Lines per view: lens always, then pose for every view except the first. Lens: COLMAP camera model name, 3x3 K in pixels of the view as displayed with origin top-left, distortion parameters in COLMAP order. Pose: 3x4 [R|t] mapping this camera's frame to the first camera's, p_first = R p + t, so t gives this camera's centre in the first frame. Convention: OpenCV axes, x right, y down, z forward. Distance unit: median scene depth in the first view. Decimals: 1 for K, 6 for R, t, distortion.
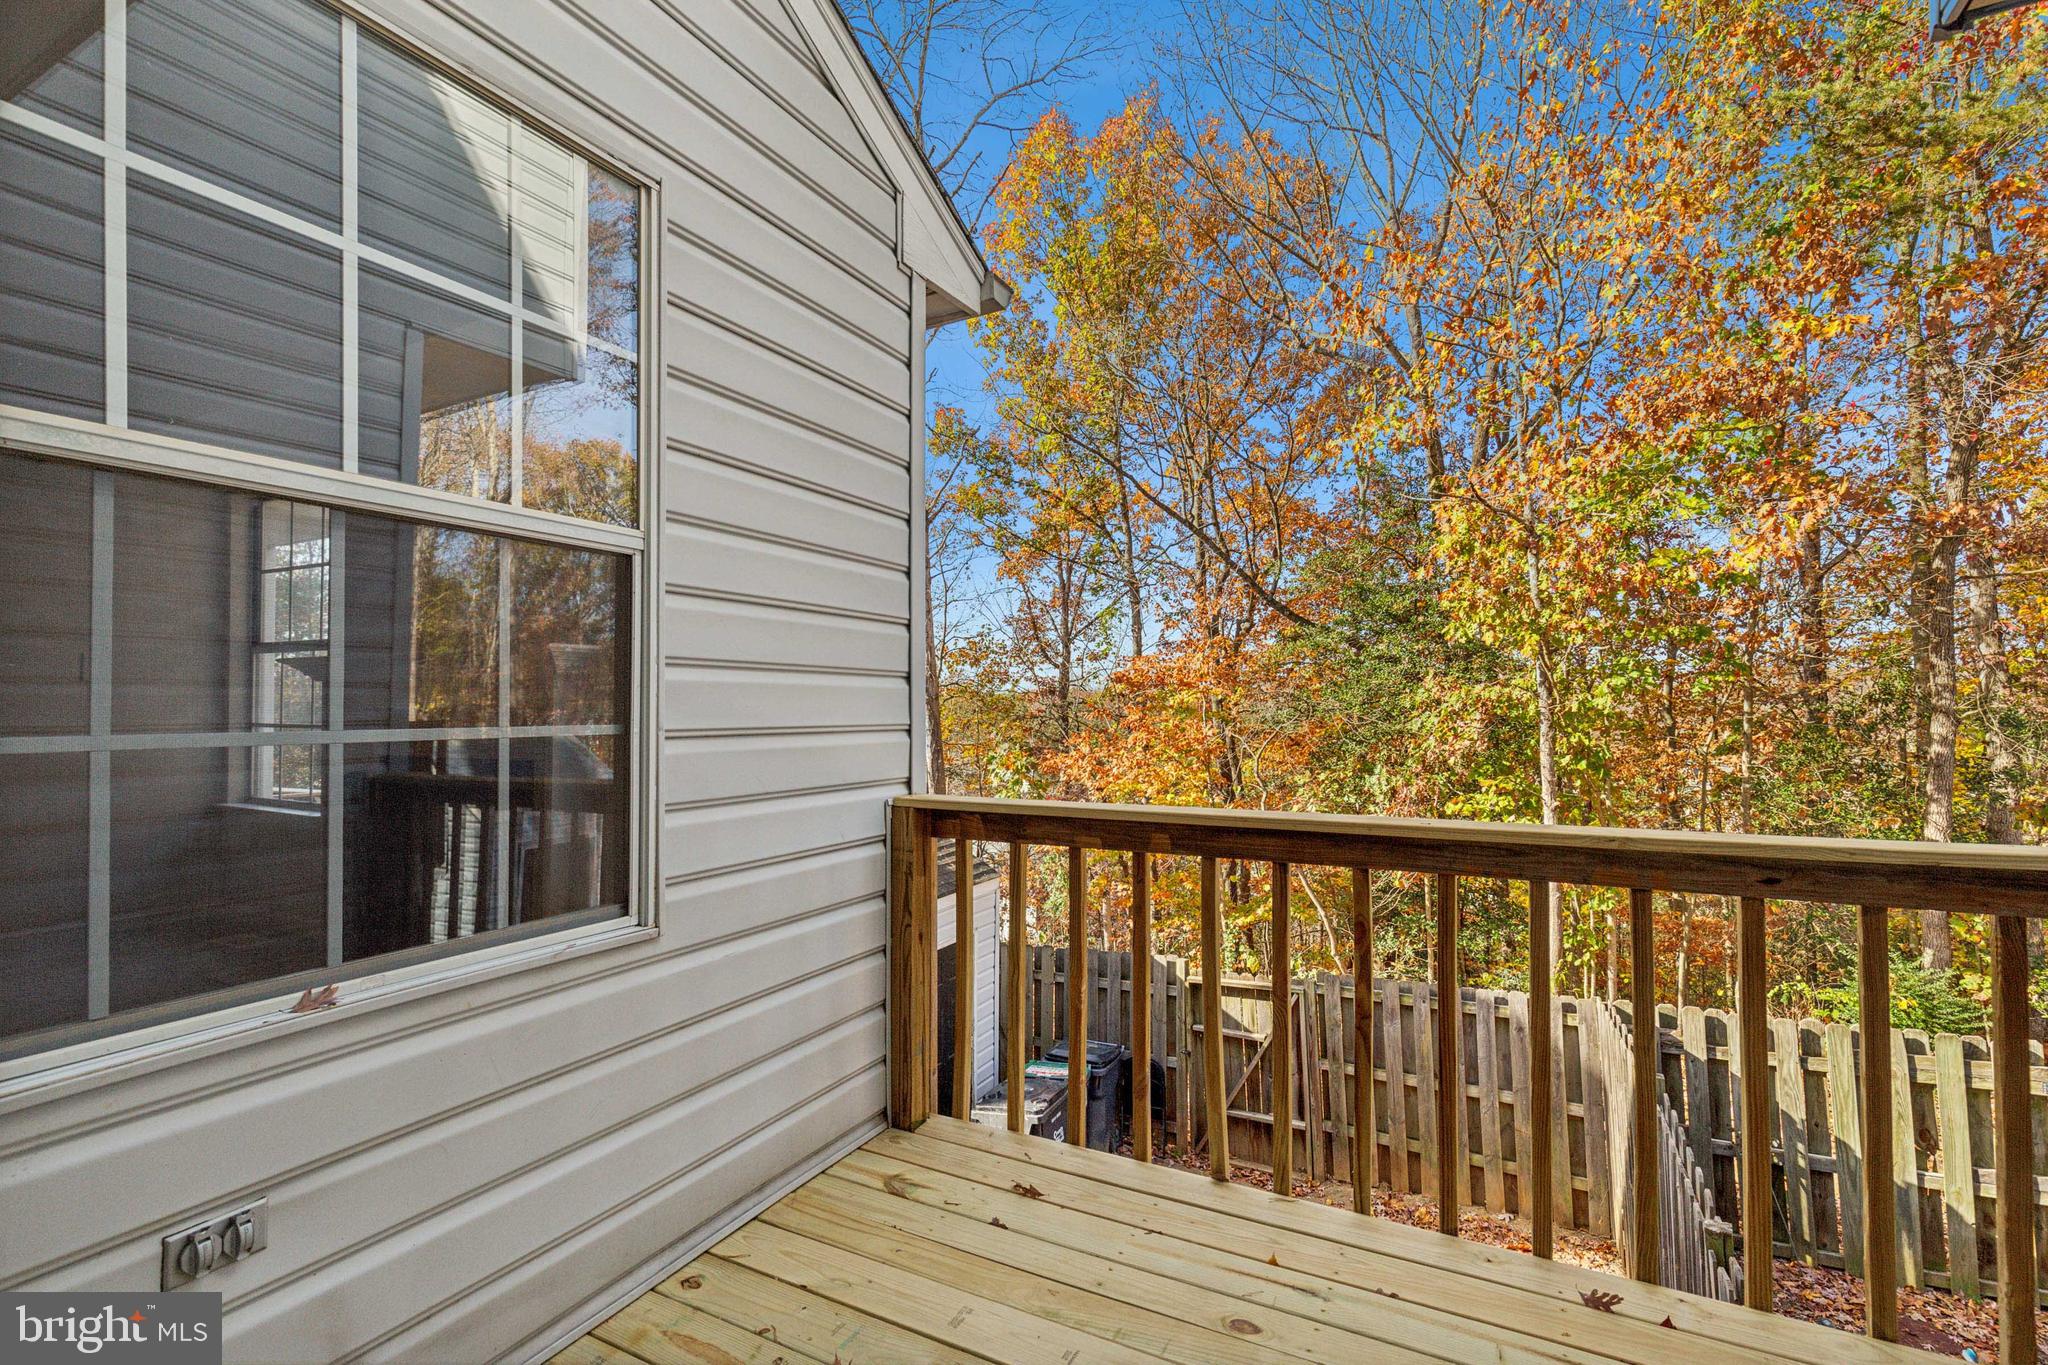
lens RADIAL K [[935.1, 0, 1024.0], [0, 935.1, 682.5], [0, 0, 1]] dist [0.002541, -0.000108]
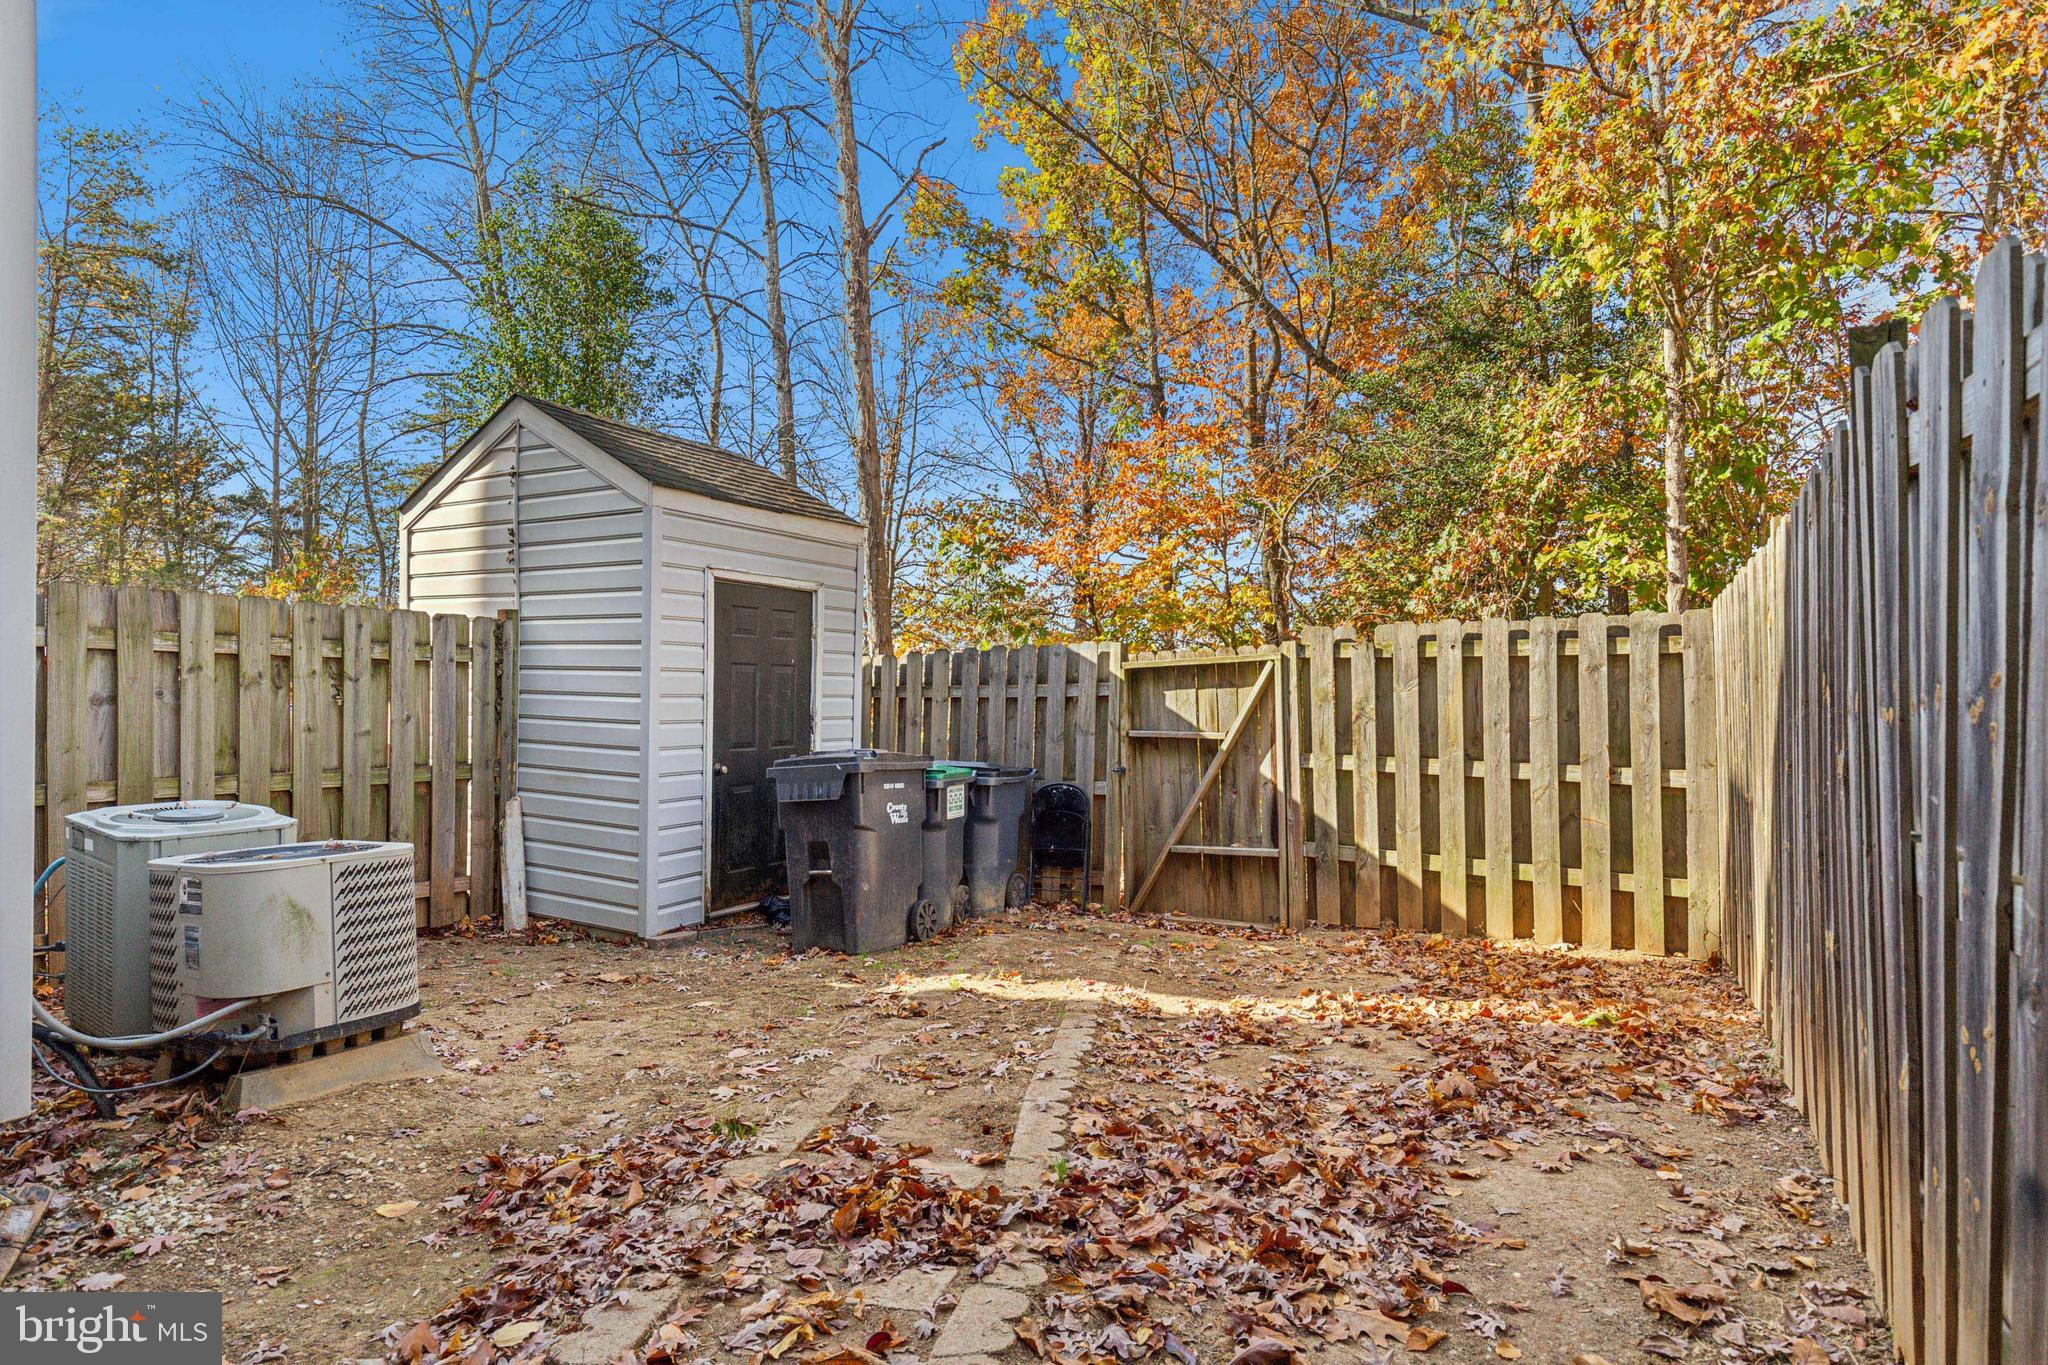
lens RADIAL K [[1107.7, 0, 1016.2], [0, 1107.7, 696.9], [0, 0, 1]] dist [0.001527, 0.000099]
pose [[0.998294, 0.017503, -0.055704, 0.144807], [-0.015818, 0.999408, 0.030552, 0.324037], [0.056206, -0.029618, 0.997980, 0.170472]]
